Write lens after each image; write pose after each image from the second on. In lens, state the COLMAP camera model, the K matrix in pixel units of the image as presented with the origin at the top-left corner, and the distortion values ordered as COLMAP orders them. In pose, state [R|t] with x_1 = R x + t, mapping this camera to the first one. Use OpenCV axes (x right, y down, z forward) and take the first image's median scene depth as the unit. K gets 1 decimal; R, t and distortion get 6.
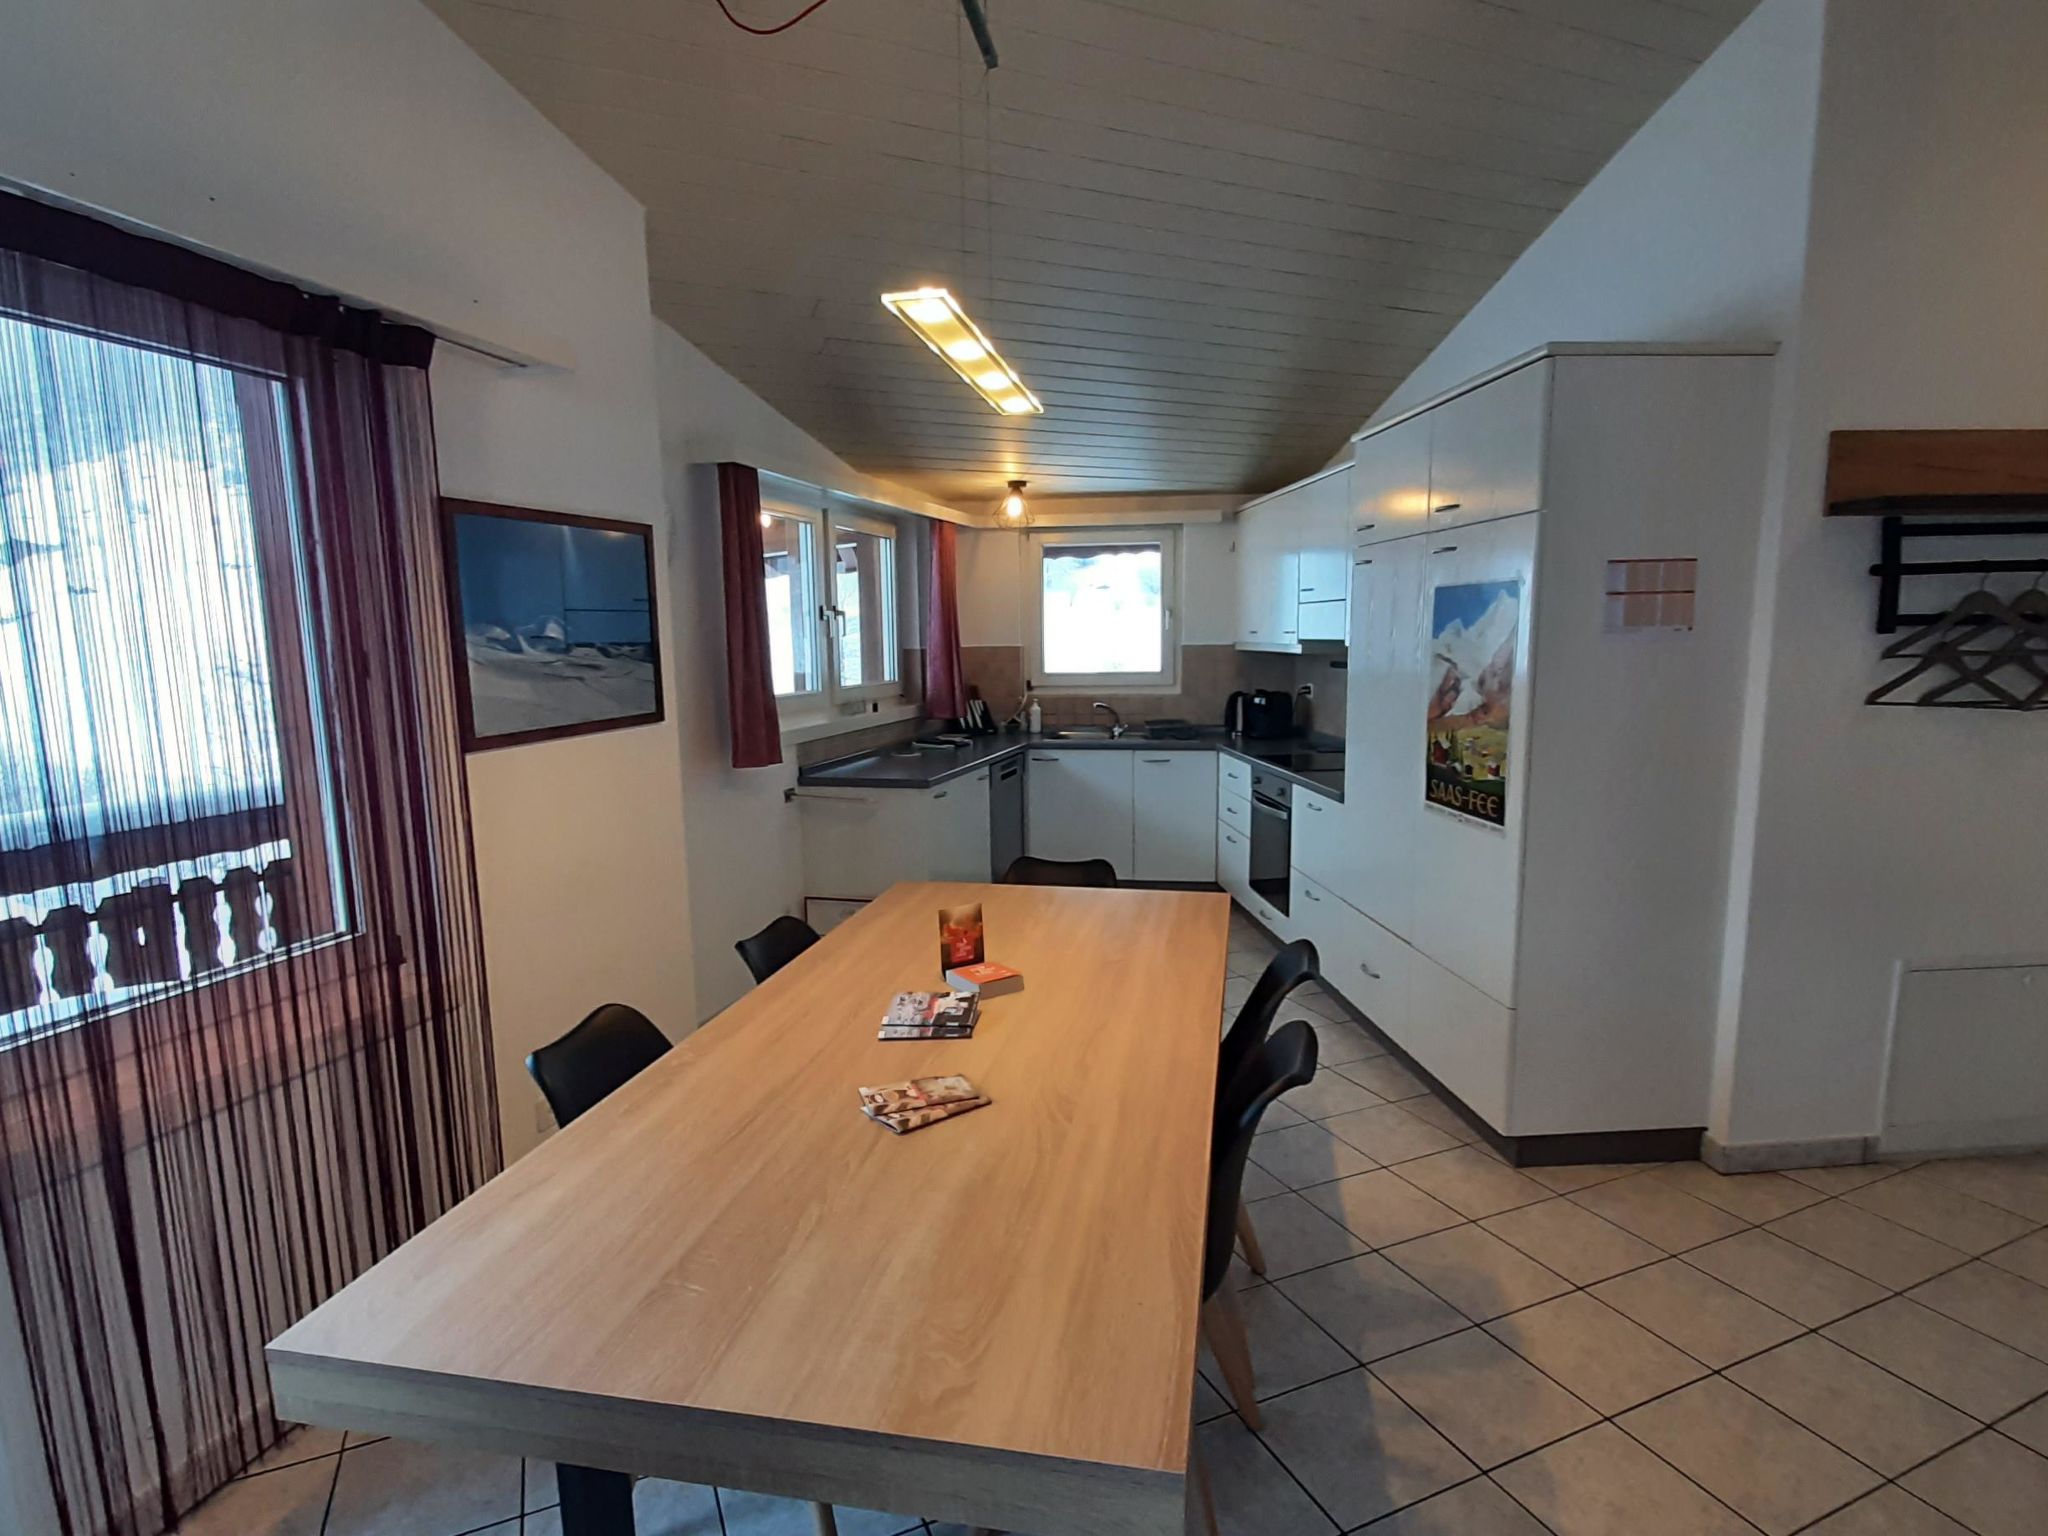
lens RADIAL K [[1077.8, 0, 1025.1], [0, 1077.8, 802.2], [0, 0, 1]] dist [-0.002807, -0.000623]
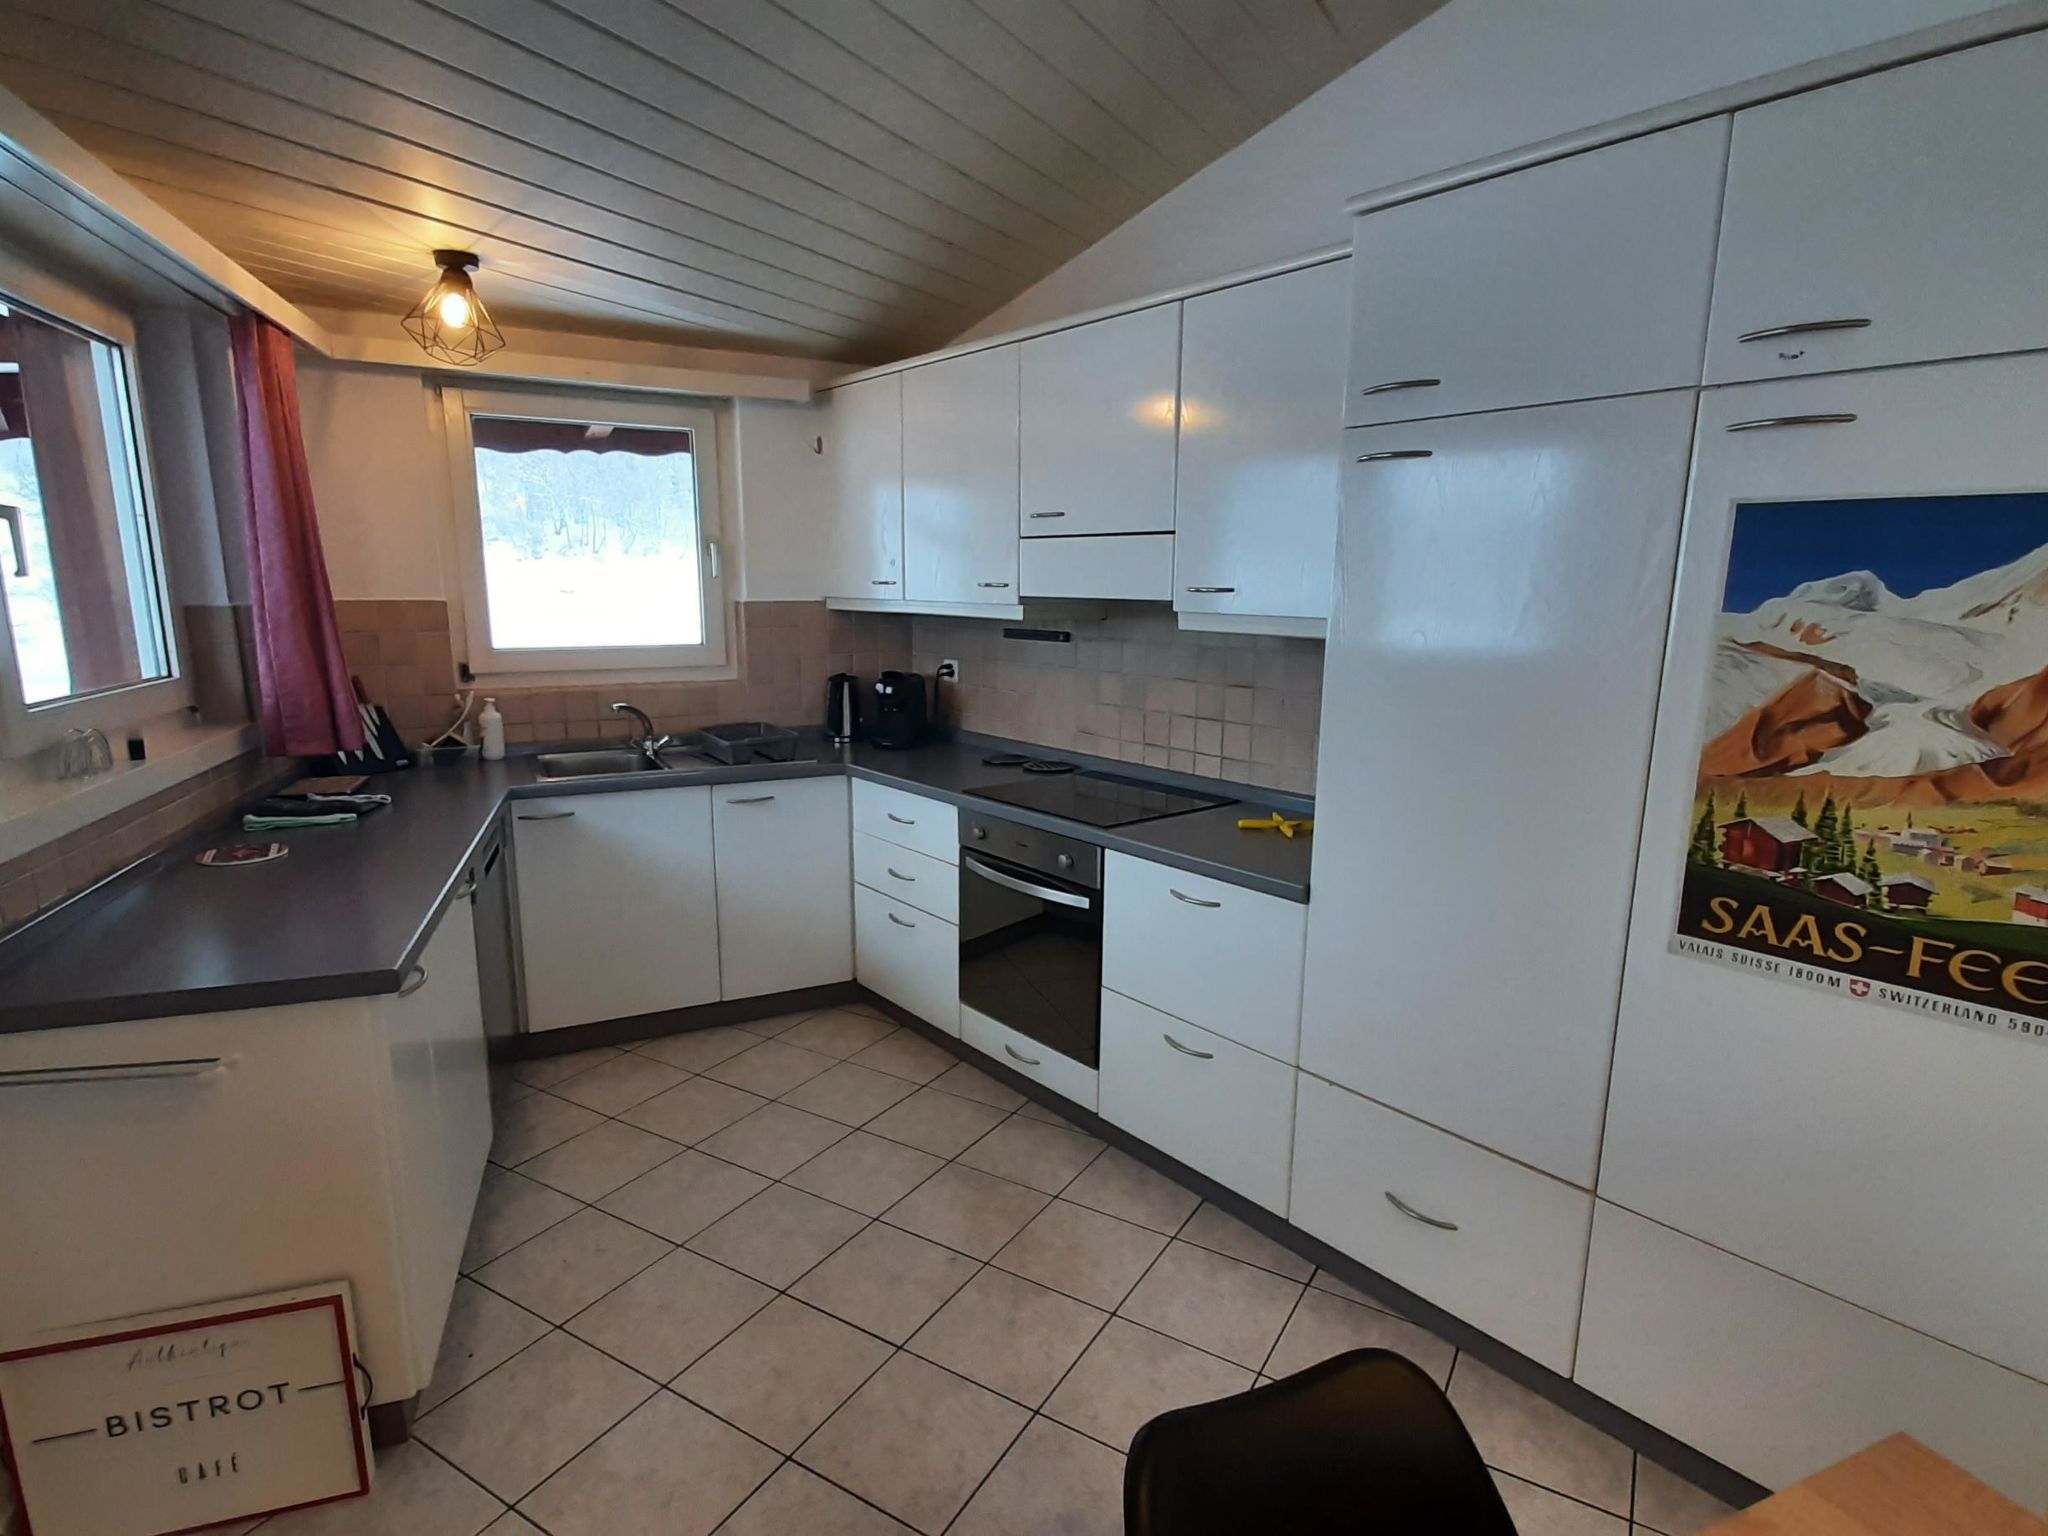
lens RADIAL K [[1077.8, 0, 1025.1], [0, 1077.8, 802.2], [0, 0, 1]] dist [-0.002807, -0.000623]
pose [[0.819382, -0.097127, 0.564960, -0.087041], [0.070232, 0.995126, 0.069219, -0.066928], [-0.568929, -0.017039, 0.822210, 0.427550]]
